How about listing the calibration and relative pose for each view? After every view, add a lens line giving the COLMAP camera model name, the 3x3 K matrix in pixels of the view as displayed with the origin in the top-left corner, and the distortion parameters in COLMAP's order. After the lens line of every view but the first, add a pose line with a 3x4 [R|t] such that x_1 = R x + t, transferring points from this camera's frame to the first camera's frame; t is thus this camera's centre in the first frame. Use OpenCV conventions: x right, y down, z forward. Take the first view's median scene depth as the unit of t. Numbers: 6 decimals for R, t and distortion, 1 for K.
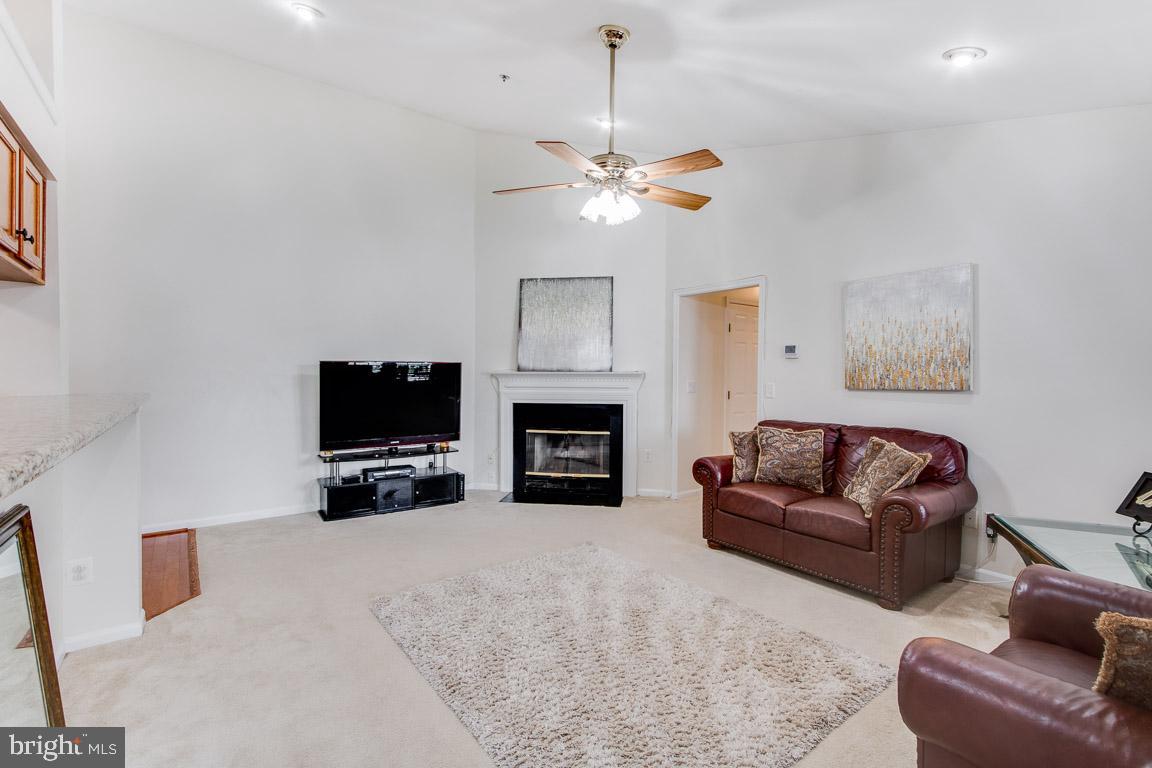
lens RADIAL K [[527.3, 0, 576.0], [0, 527.3, 384.0], [0, 0, 1]] dist [0.000697, 0.000174]
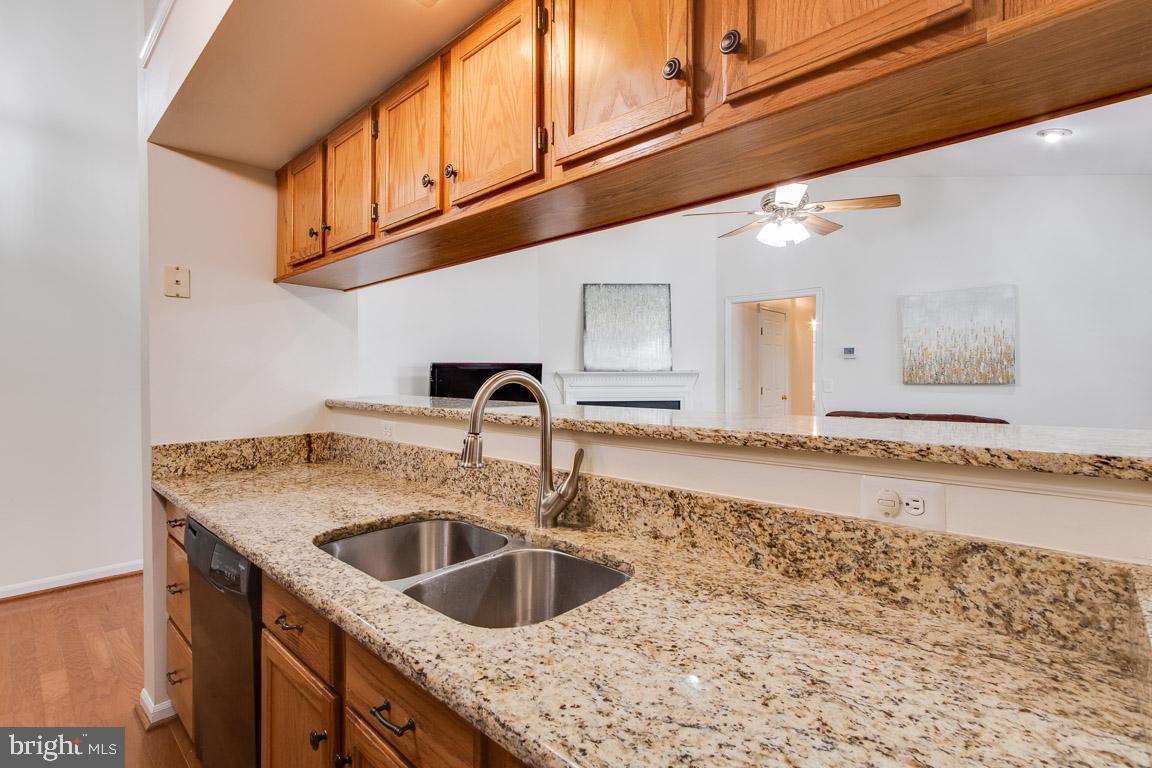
lens RADIAL K [[531.6, 0, 583.2], [0, 531.6, 375.7], [0, 0, 1]] dist [0.003226, 0.001544]
pose [[0.980961, -0.009835, 0.193955, -0.402035], [0.012616, 0.999835, -0.013107, -0.002338], [-0.193794, 0.015304, 0.980923, -0.049314]]
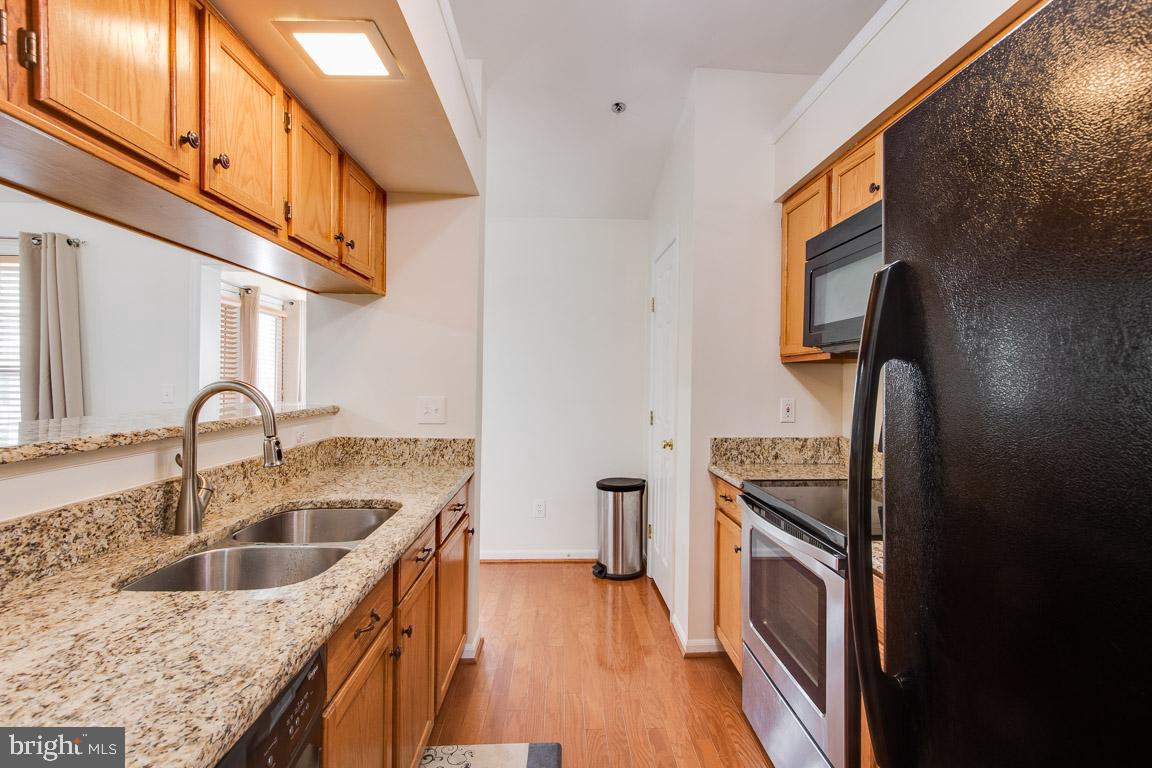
lens RADIAL K [[531.6, 0, 583.2], [0, 531.6, 375.7], [0, 0, 1]] dist [0.003226, 0.001544]
pose [[-0.831228, -0.015777, 0.555708, -0.723976], [-0.010509, 0.999865, 0.012667, -0.017428], [-0.555833, 0.004689, -0.831281, 0.386226]]
